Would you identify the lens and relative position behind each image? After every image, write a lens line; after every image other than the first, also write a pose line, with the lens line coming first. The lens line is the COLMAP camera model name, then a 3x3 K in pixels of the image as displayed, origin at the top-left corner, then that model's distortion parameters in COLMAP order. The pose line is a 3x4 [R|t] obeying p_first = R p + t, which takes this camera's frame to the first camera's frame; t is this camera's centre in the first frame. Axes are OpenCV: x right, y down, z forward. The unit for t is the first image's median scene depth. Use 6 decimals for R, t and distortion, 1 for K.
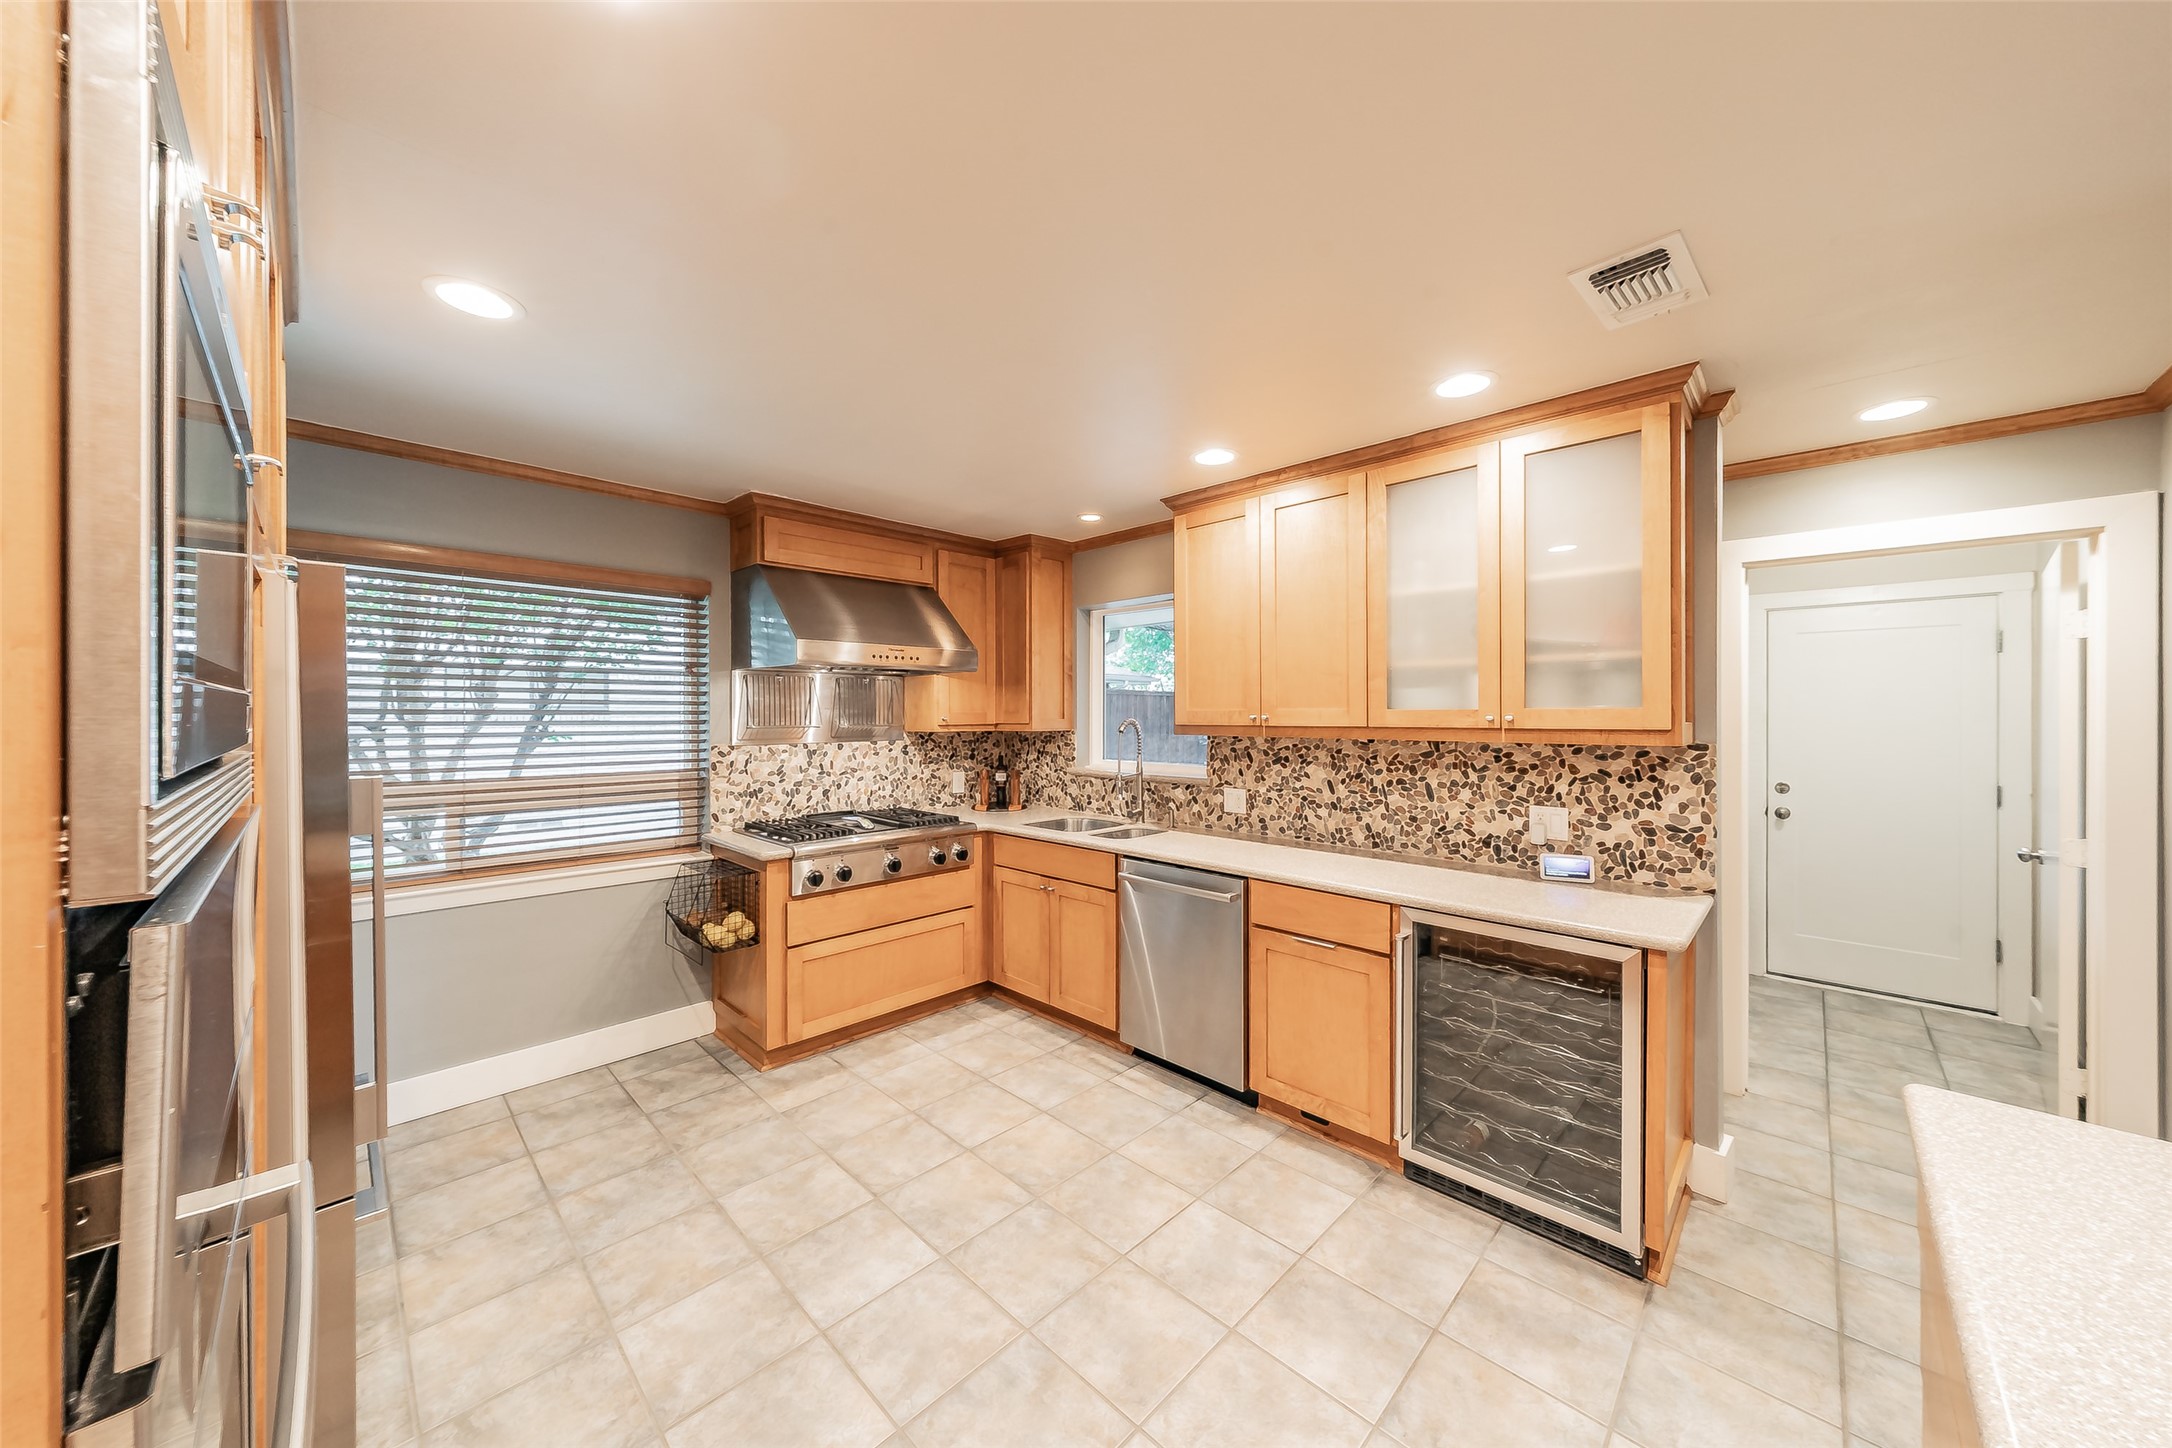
lens RADIAL K [[758.4, 0, 1059.3], [0, 758.4, 715.4], [0, 0, 1]] dist [-0.000432, -0.000956]
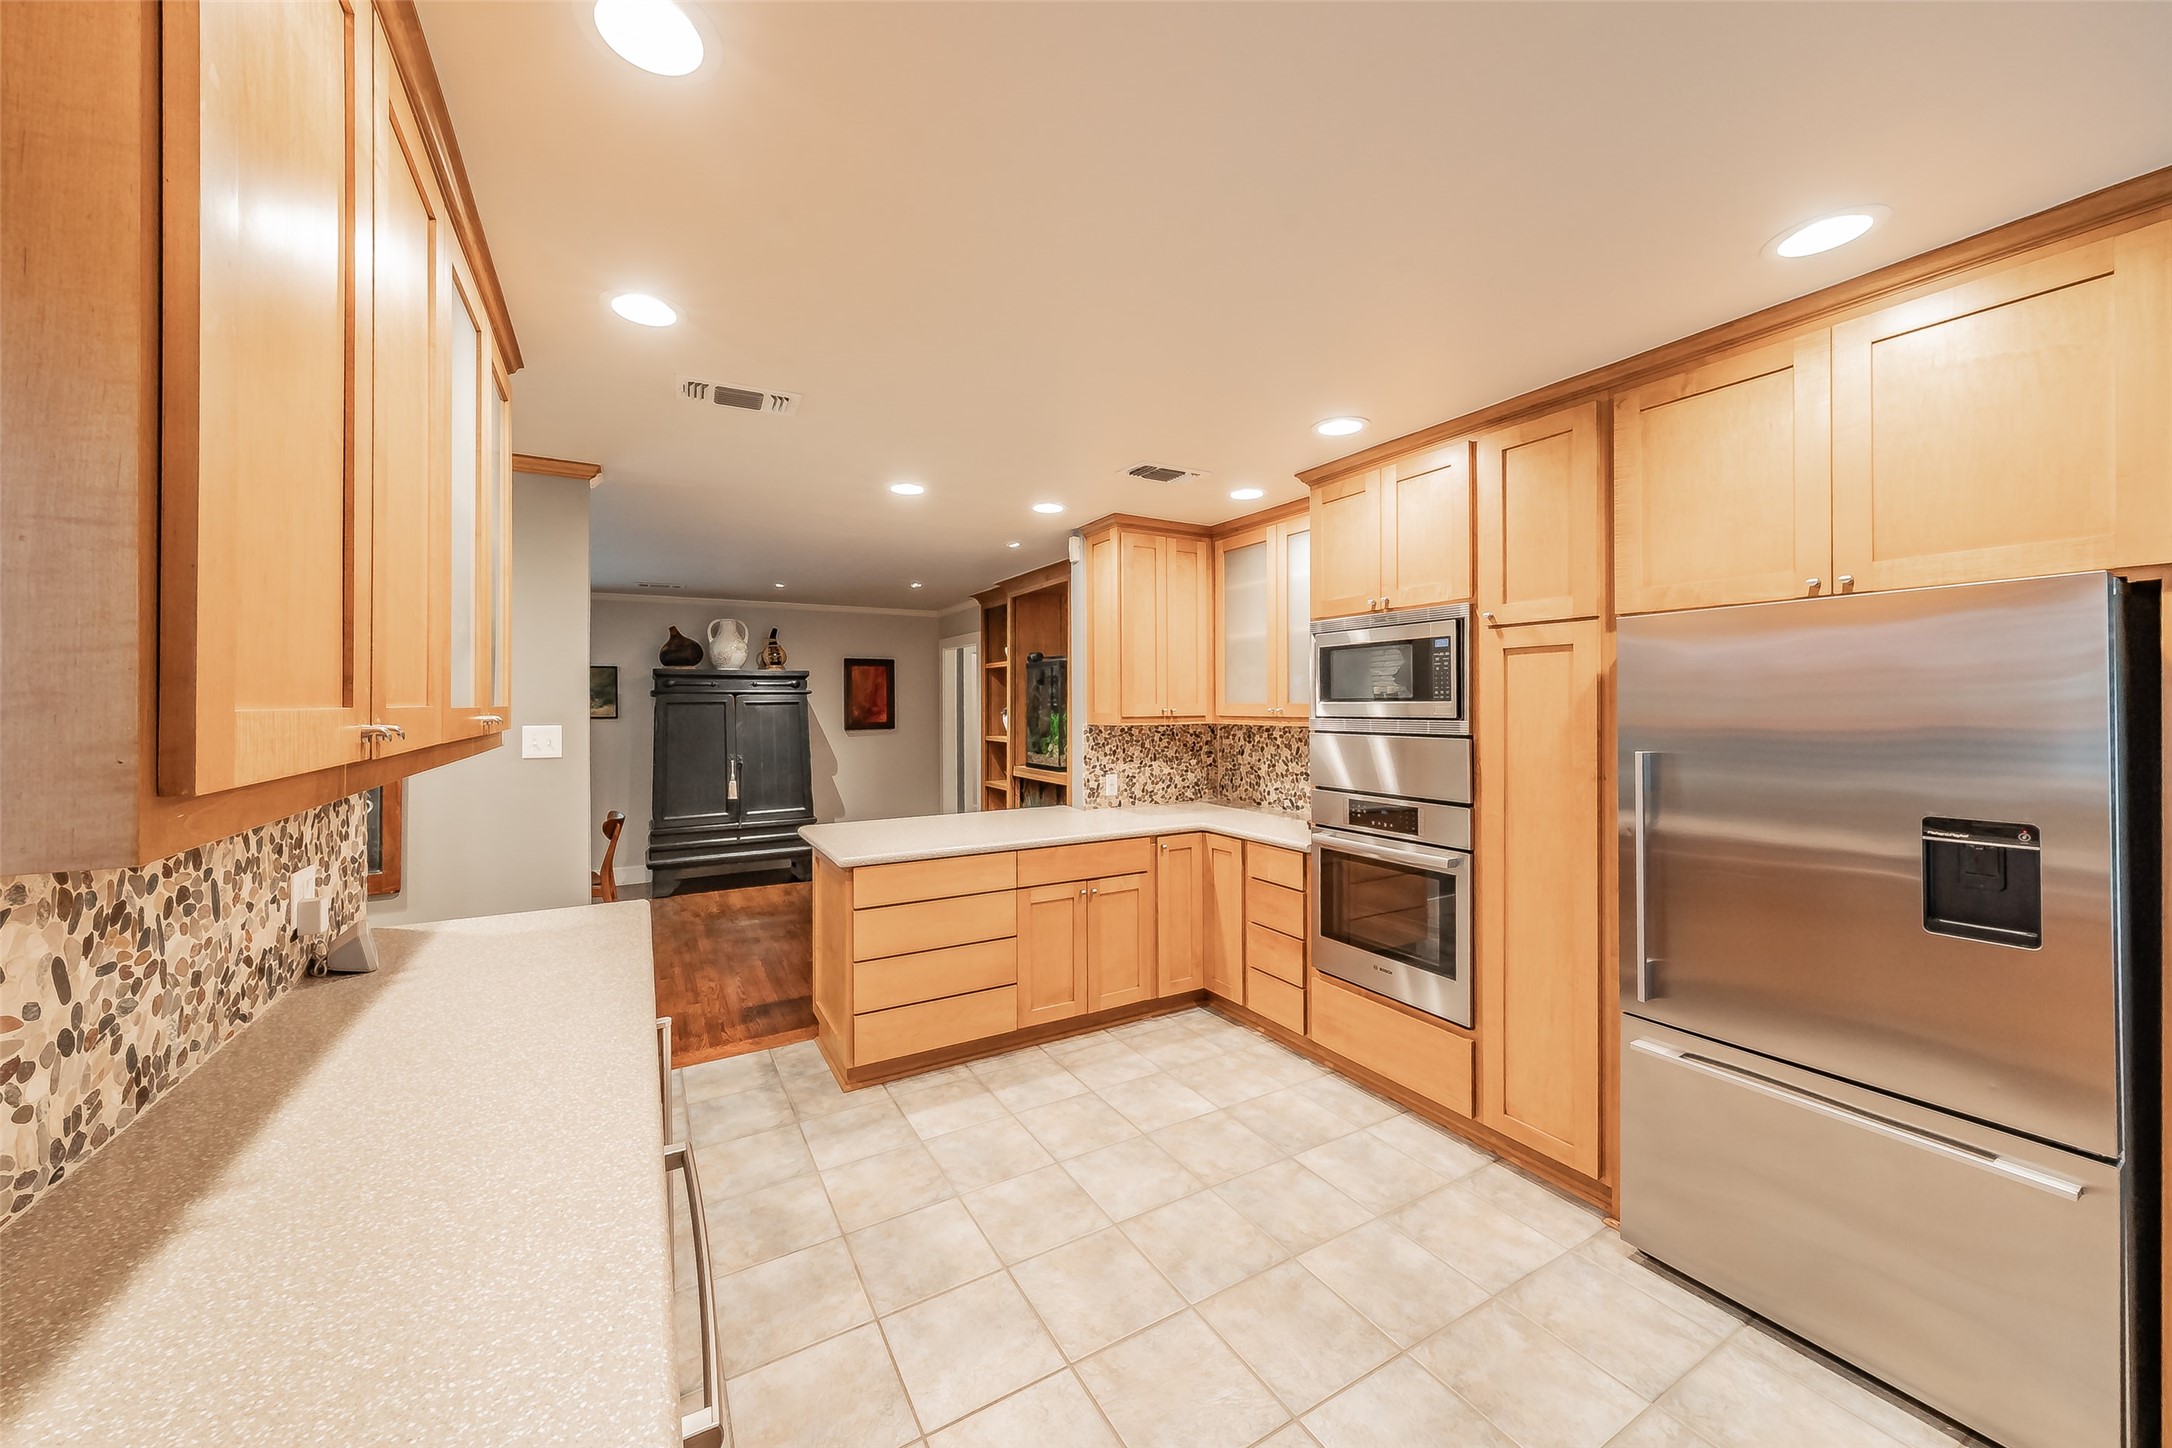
lens RADIAL K [[758.4, 0, 1038.7], [0, 758.4, 712.2], [0, 0, 1]] dist [-0.000432, -0.000956]
pose [[-0.960473, 0.000960, 0.278373, -0.077150], [0.004831, 0.999901, 0.013219, -0.009188], [-0.278333, 0.014042, -0.960382, 1.200038]]
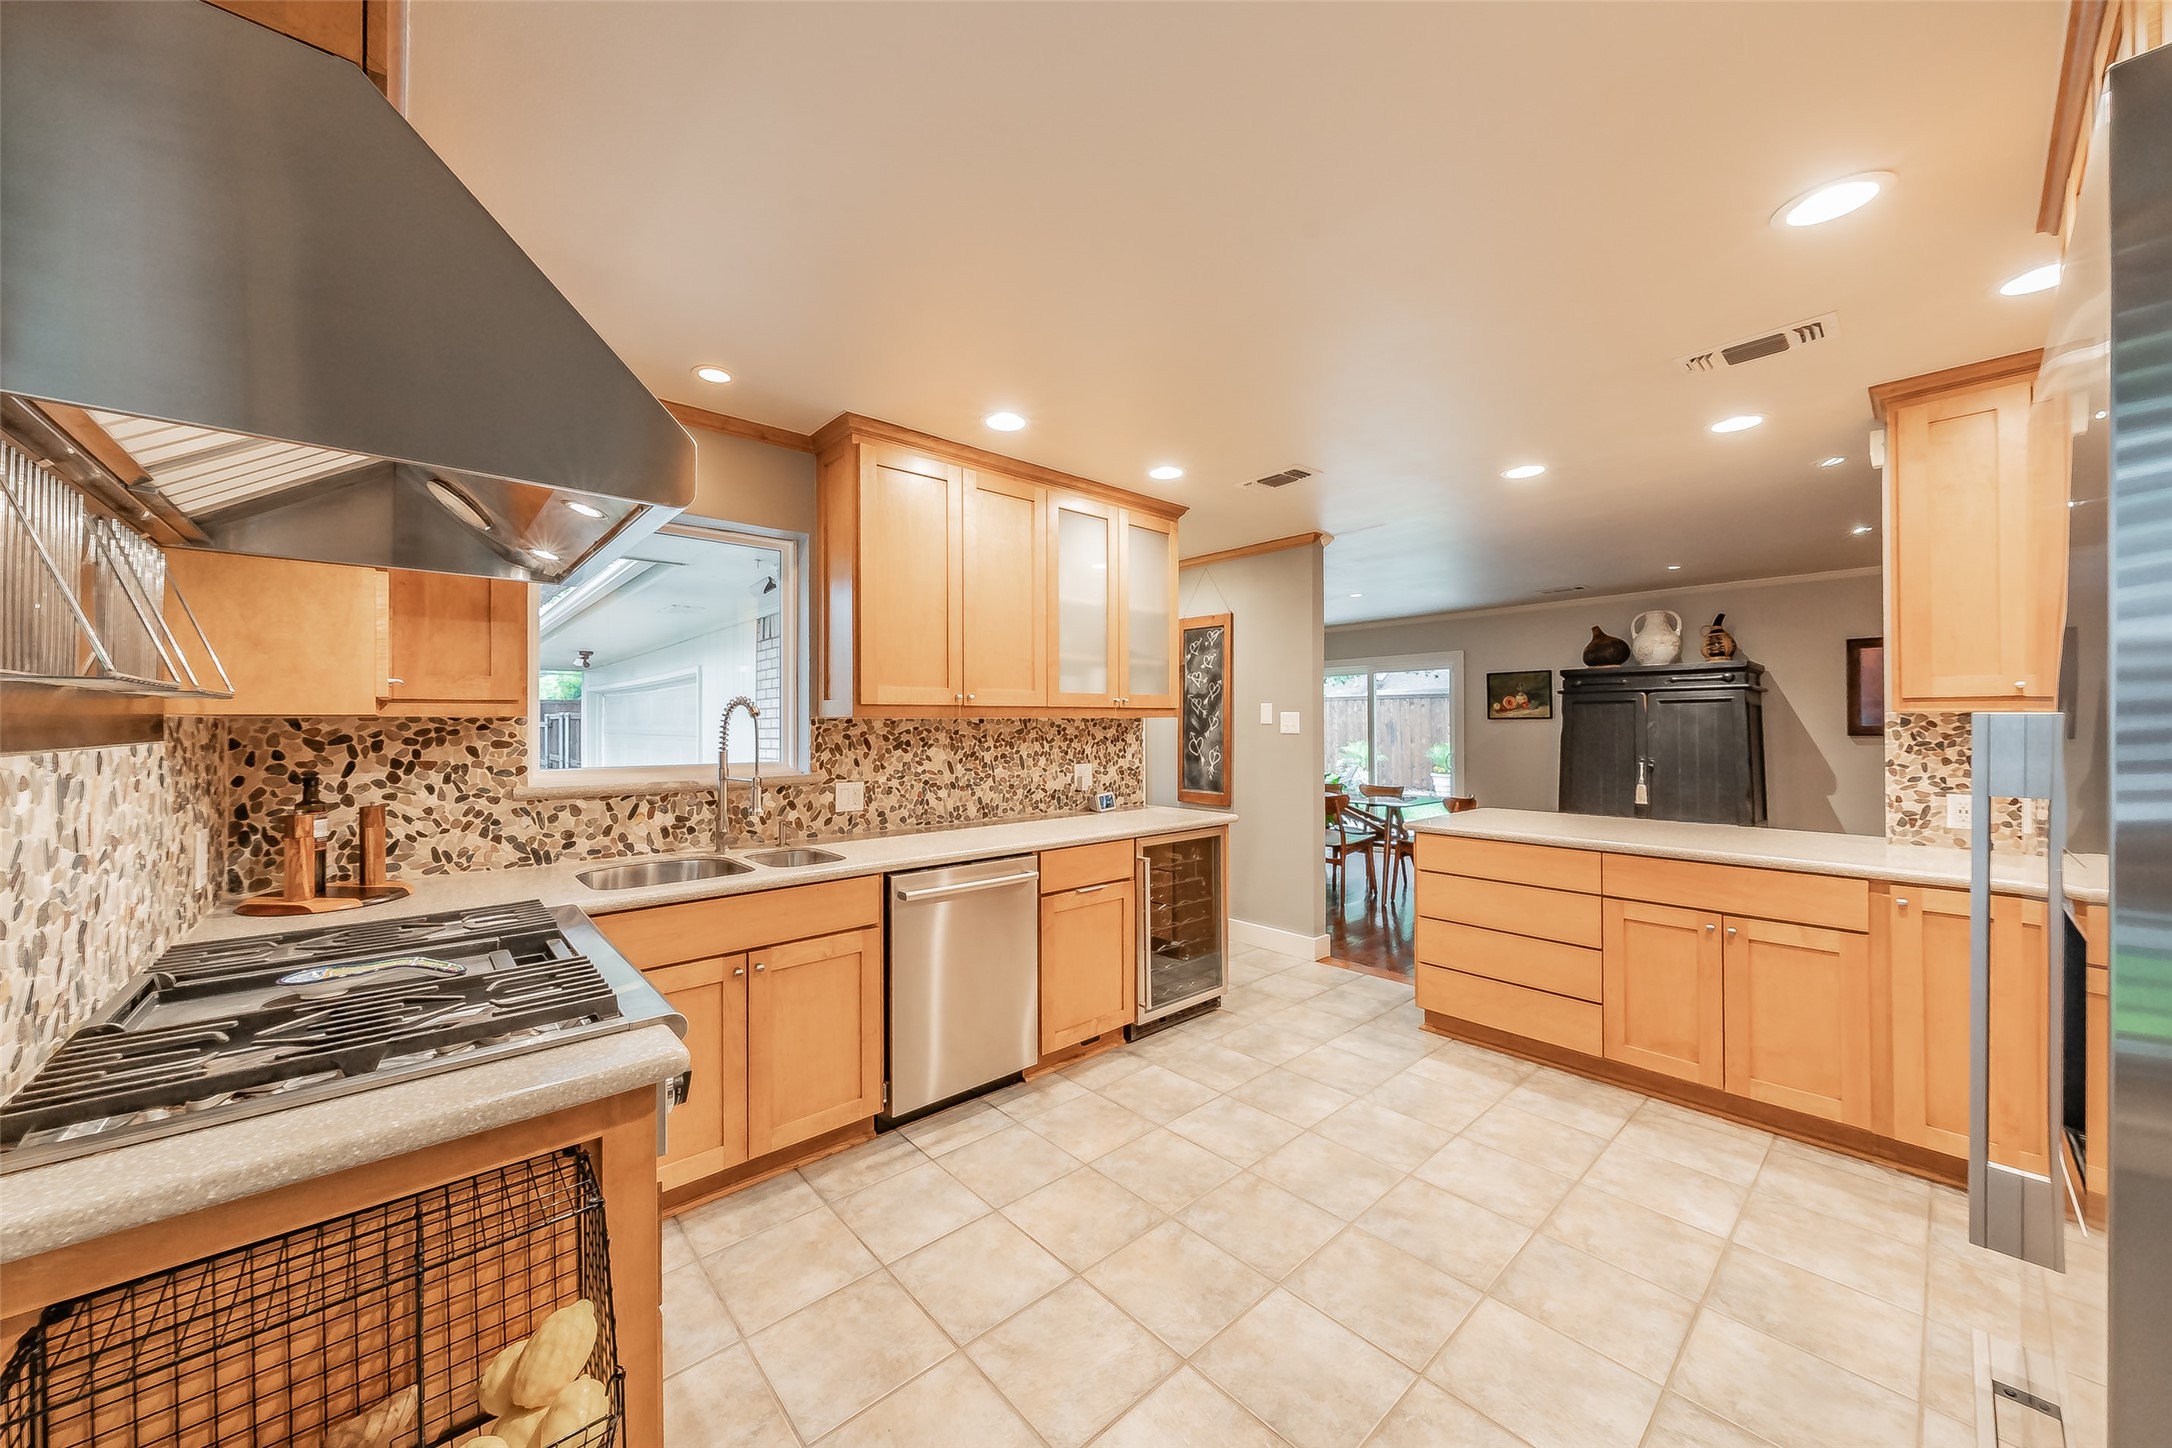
lens RADIAL K [[758.4, 0, 1086.2], [0, 758.4, 736.6], [0, 0, 1]] dist [-0.000432, -0.000956]
pose [[0.038874, -0.017658, 0.999088, -0.688018], [0.006407, 0.999828, 0.017422, 0.036038], [-0.999224, 0.005724, 0.038981, 0.793373]]
